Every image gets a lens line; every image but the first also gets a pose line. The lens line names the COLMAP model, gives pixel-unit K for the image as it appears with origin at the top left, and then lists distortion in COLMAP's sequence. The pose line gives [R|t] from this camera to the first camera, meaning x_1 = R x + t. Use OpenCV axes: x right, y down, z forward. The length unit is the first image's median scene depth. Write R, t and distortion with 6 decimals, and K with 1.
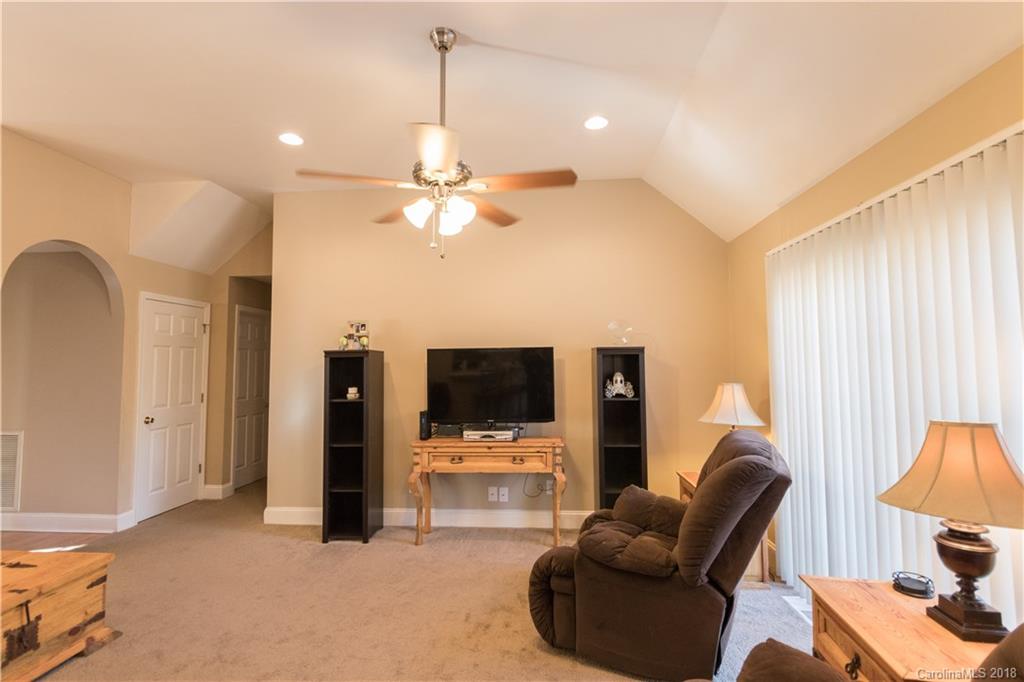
lens RADIAL K [[480.3, 0, 511.4], [0, 480.3, 335.9], [0, 0, 1]] dist [0.002381, -0.000237]
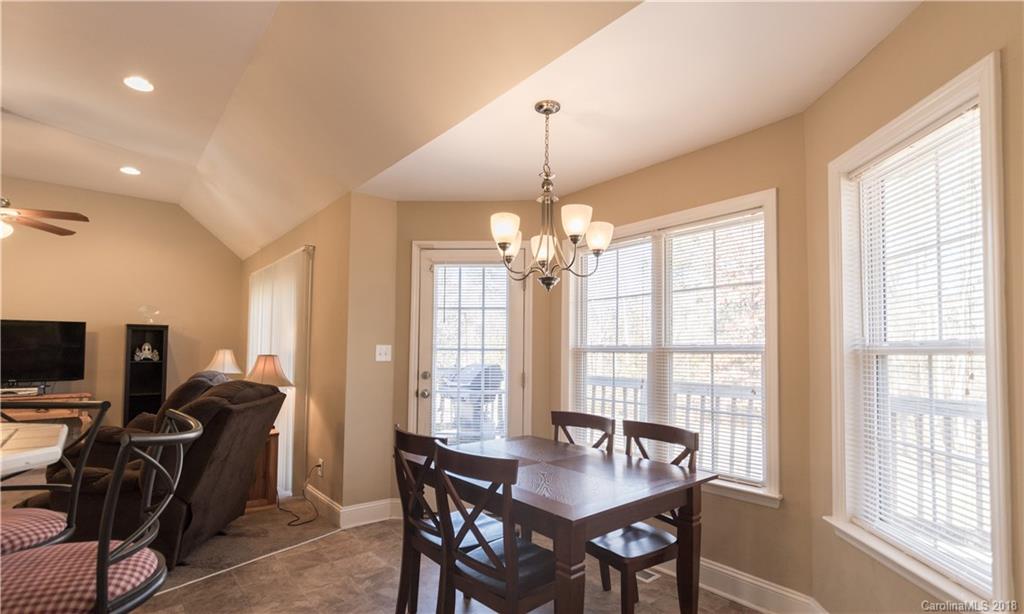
lens RADIAL K [[481.0, 0, 510.0], [0, 481.0, 331.5], [0, 0, 1]] dist [0.001480, 0.000432]
pose [[0.714503, 0.040658, 0.698450, -0.001563], [-0.052243, 0.998623, -0.004689, -0.005828], [-0.697679, -0.033139, 0.715643, -0.748472]]
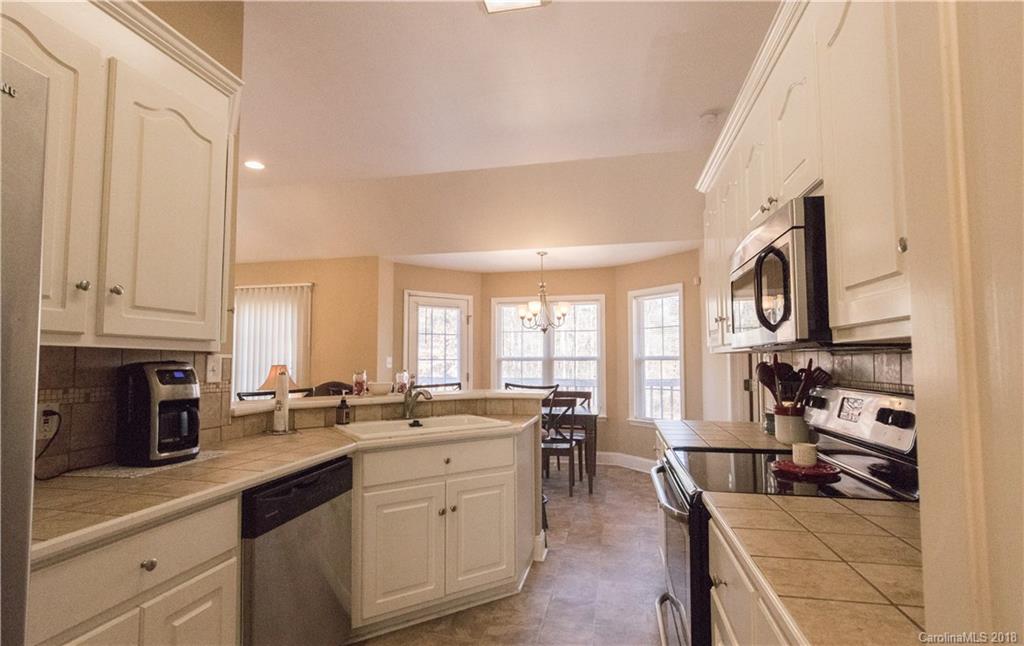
lens RADIAL K [[472.5, 0, 511.0], [0, 472.5, 333.9], [0, 0, 1]] dist [-0.002540, -0.000694]
pose [[0.127911, 0.062320, 0.989826, -0.886104], [-0.056588, 0.996857, -0.055450, 0.018278], [-0.990170, -0.048919, 0.131036, -0.438213]]
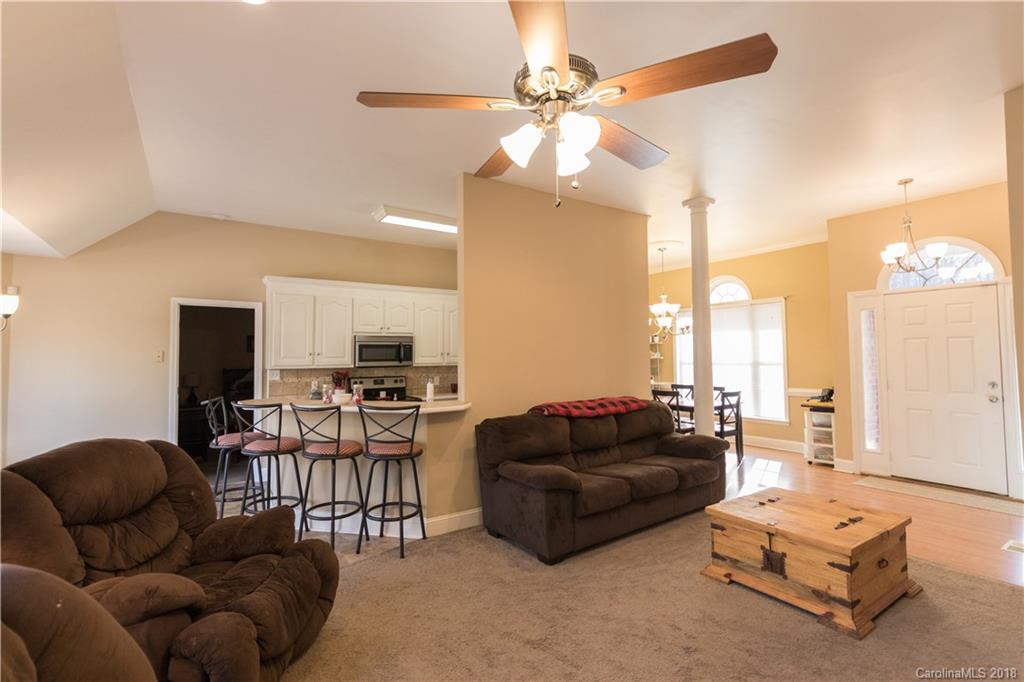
lens RADIAL K [[476.9, 0, 515.2], [0, 476.9, 336.5], [0, 0, 1]] dist [-0.002596, -0.000648]
pose [[-0.779170, -0.010754, -0.626721, 0.199194], [0.052176, 0.995270, -0.081946, 0.046994], [0.624638, -0.096550, -0.774923, 0.893995]]
